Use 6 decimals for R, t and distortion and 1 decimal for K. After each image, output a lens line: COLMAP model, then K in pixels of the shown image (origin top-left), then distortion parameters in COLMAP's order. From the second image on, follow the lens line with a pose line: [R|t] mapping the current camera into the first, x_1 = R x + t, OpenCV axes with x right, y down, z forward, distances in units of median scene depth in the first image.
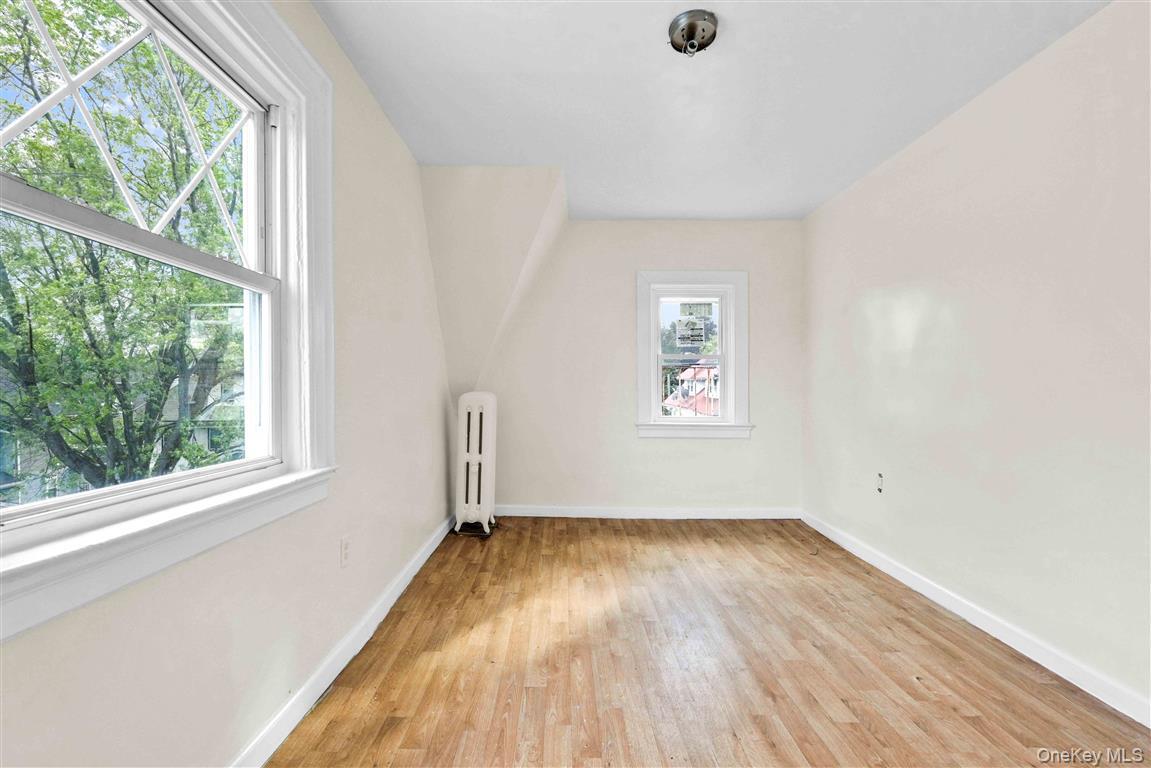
lens RADIAL K [[503.7, 0, 581.3], [0, 503.7, 386.7], [0, 0, 1]] dist [0.002545, 0.000484]
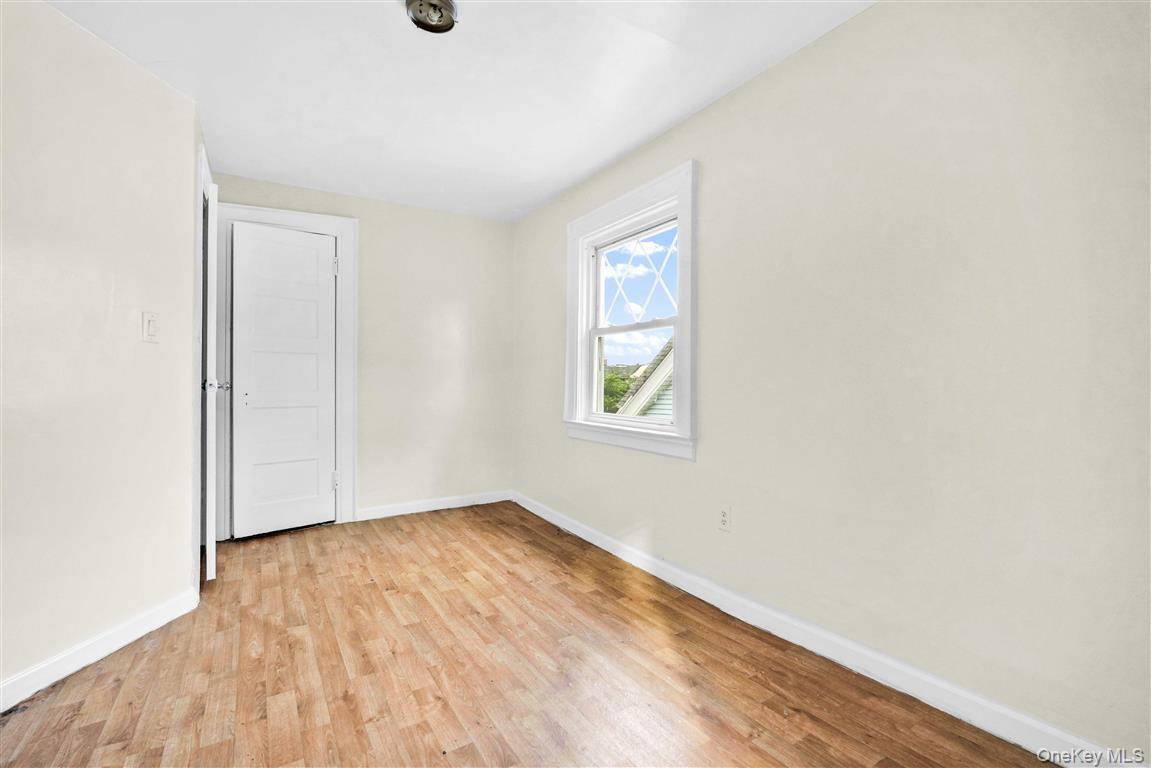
lens RADIAL K [[503.7, 0, 581.3], [0, 503.7, 386.7], [0, 0, 1]] dist [0.002545, 0.000484]
pose [[-0.853485, -0.000248, -0.521118, 0.425179], [0.000646, 0.999999, -0.001534, 0.013082], [0.521117, -0.001646, -0.853483, 1.763737]]
